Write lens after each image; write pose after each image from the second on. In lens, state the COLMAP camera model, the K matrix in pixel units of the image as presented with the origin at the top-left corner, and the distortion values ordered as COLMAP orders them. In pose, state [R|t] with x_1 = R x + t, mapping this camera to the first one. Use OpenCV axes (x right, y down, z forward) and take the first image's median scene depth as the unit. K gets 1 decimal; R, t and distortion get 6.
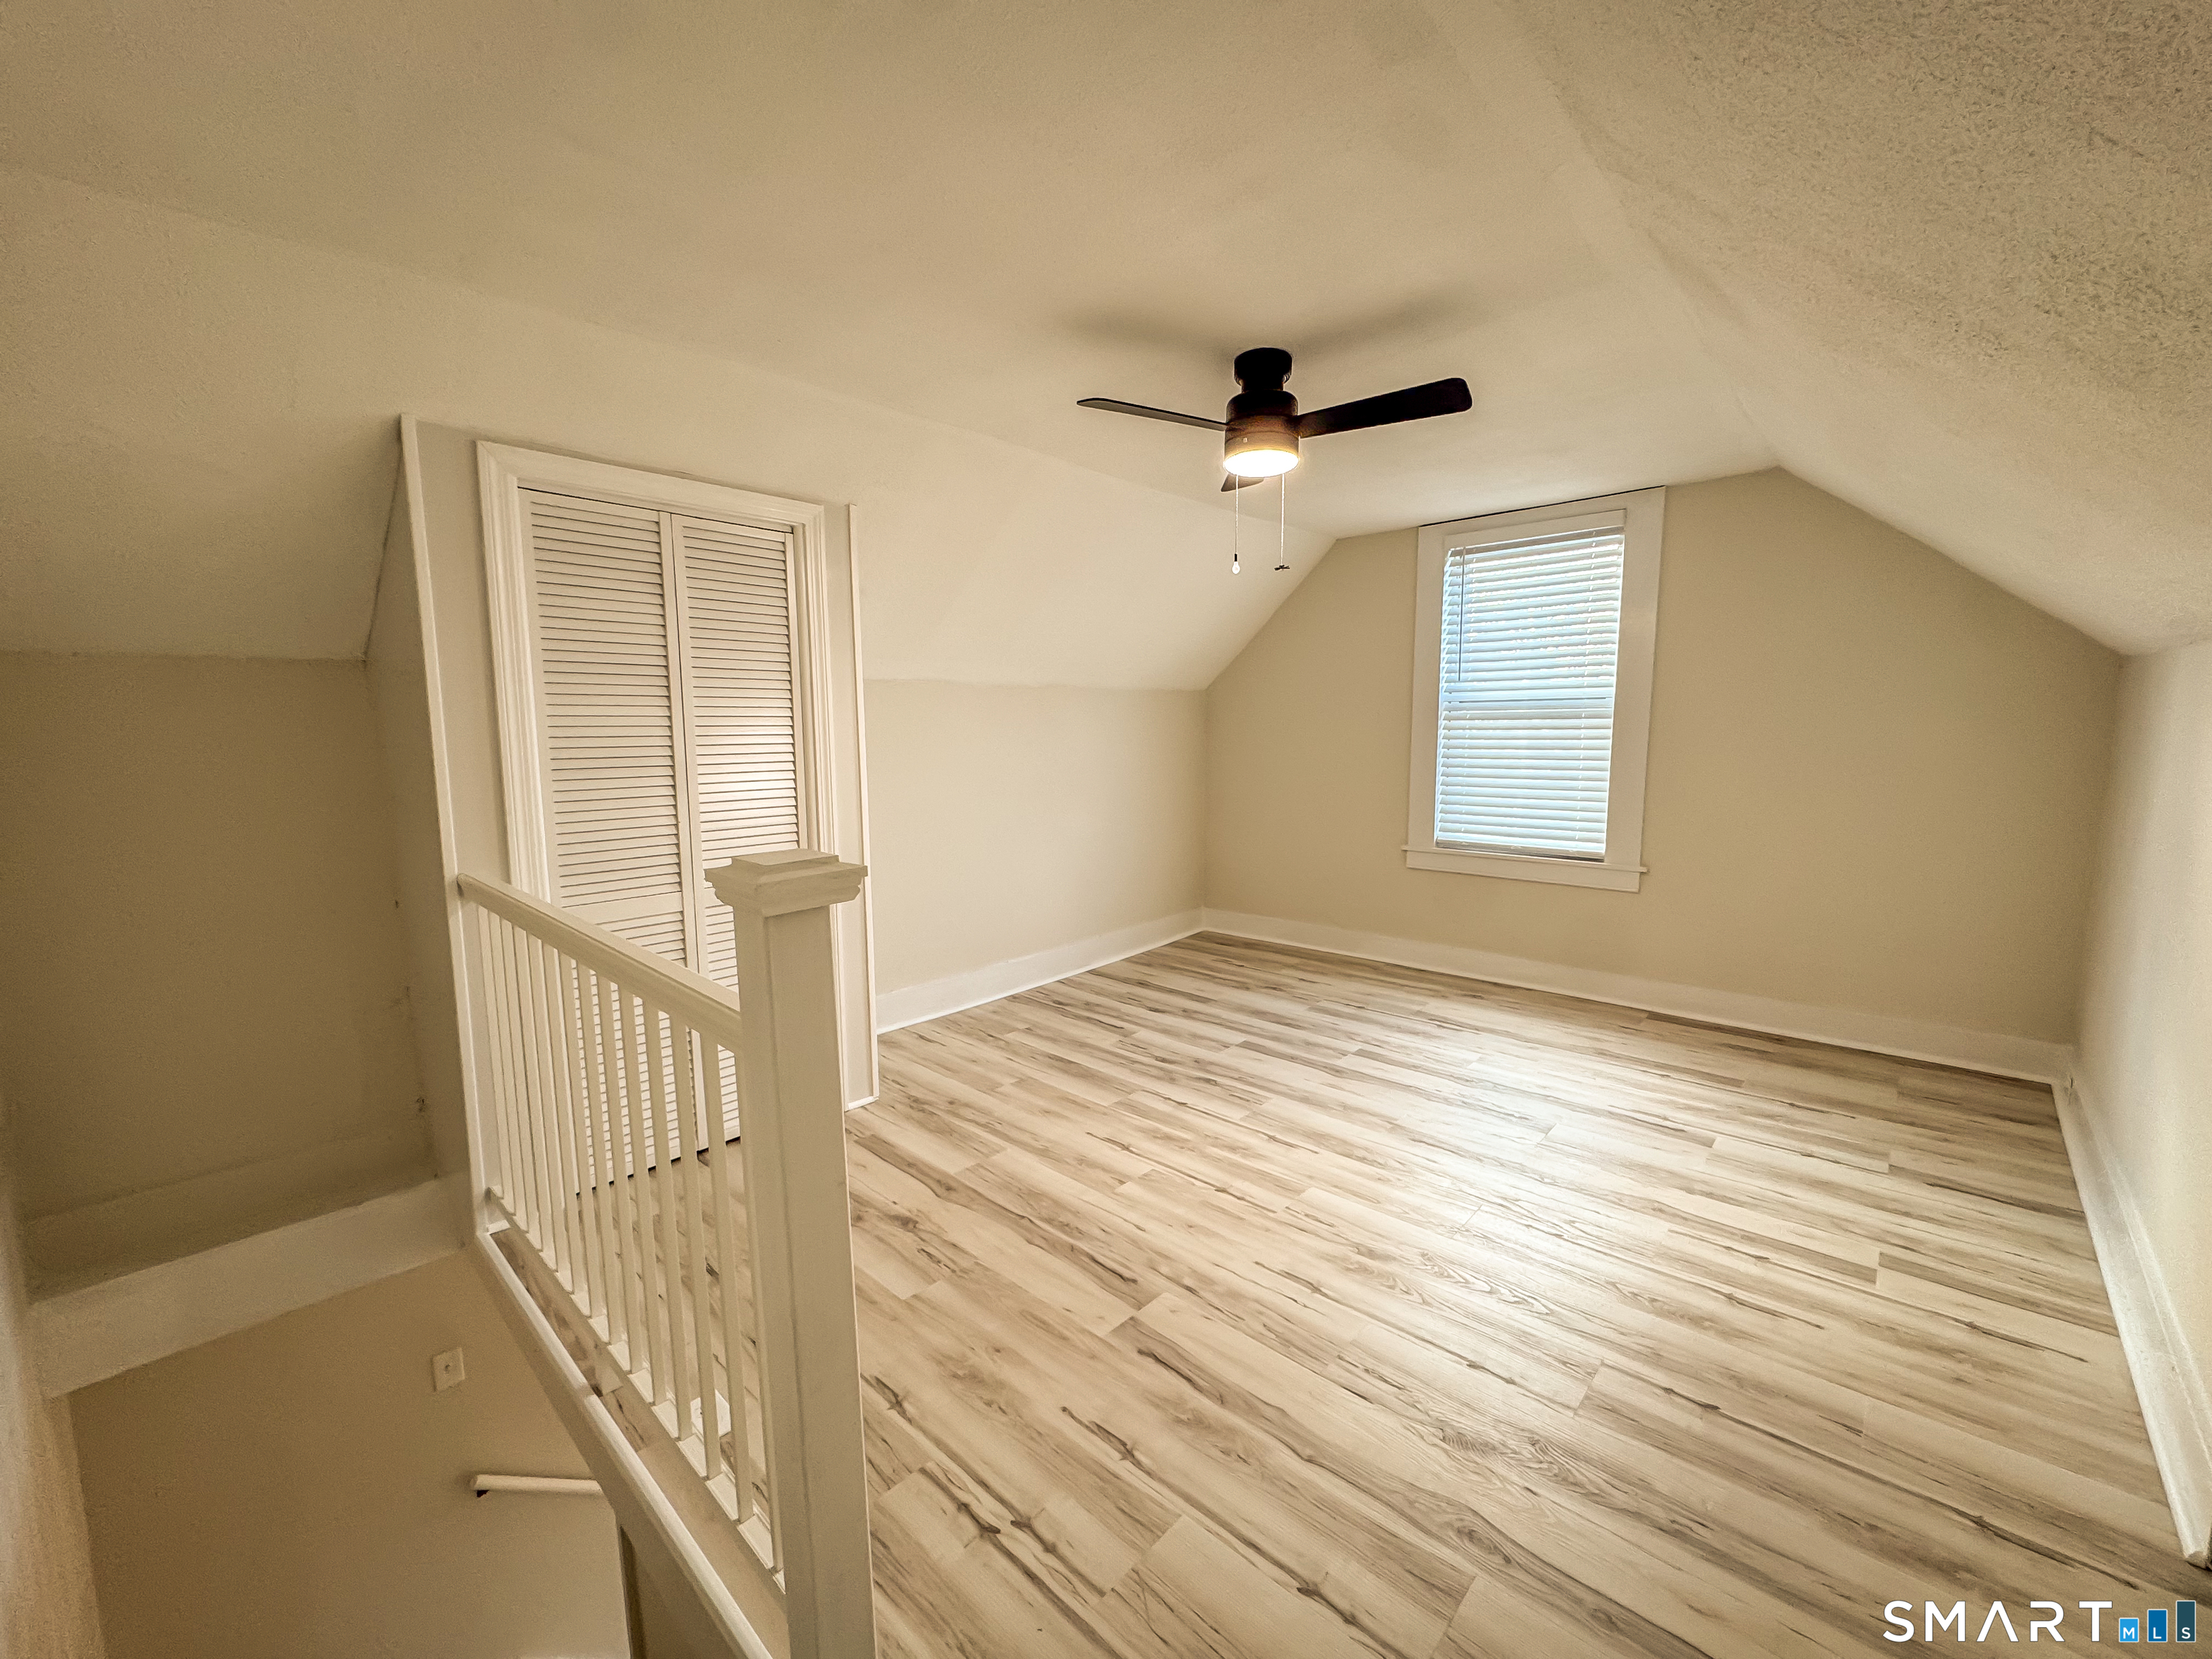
lens RADIAL K [[880.4, 0, 1112.8], [0, 880.4, 810.5], [0, 0, 1]] dist [-0.003966, 0.000725]
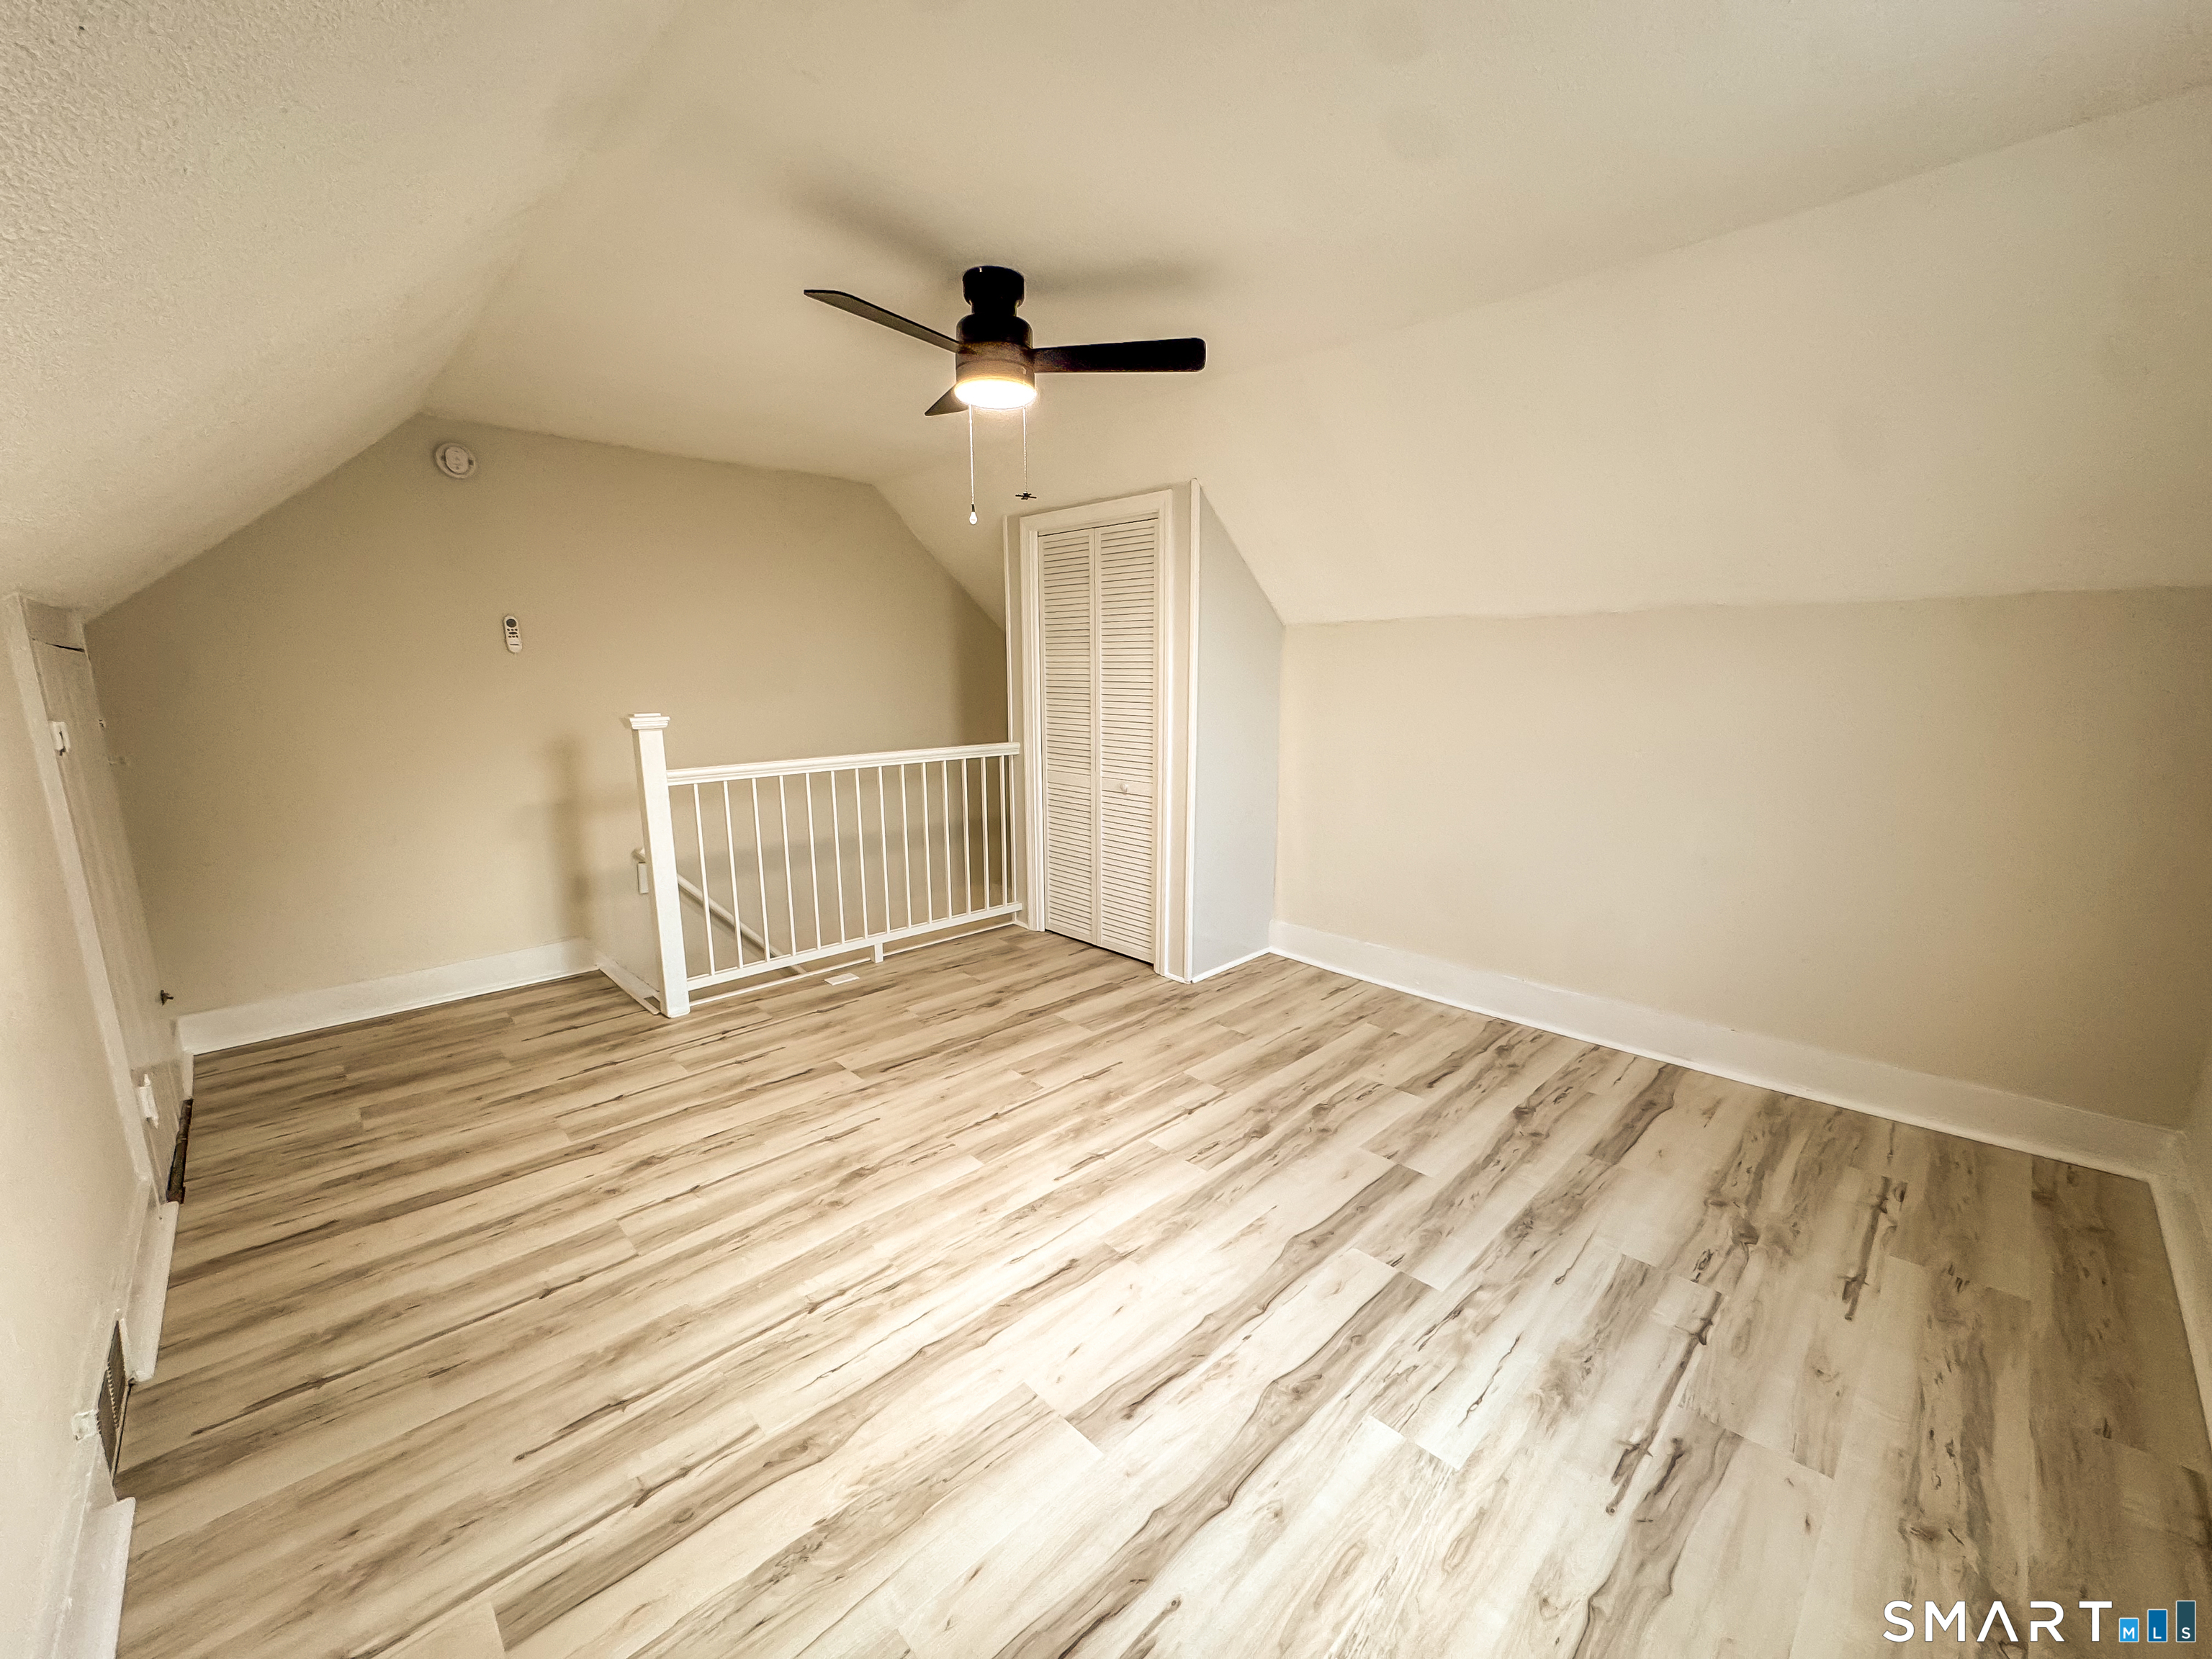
lens RADIAL K [[880.4, 0, 1102.1], [0, 880.4, 815.4], [0, 0, 1]] dist [-0.003966, 0.000725]
pose [[-0.050449, 0.178957, -0.982563, 0.884502], [-0.094787, 0.978517, 0.183087, -0.105859], [0.994218, 0.102371, -0.032402, 0.905620]]
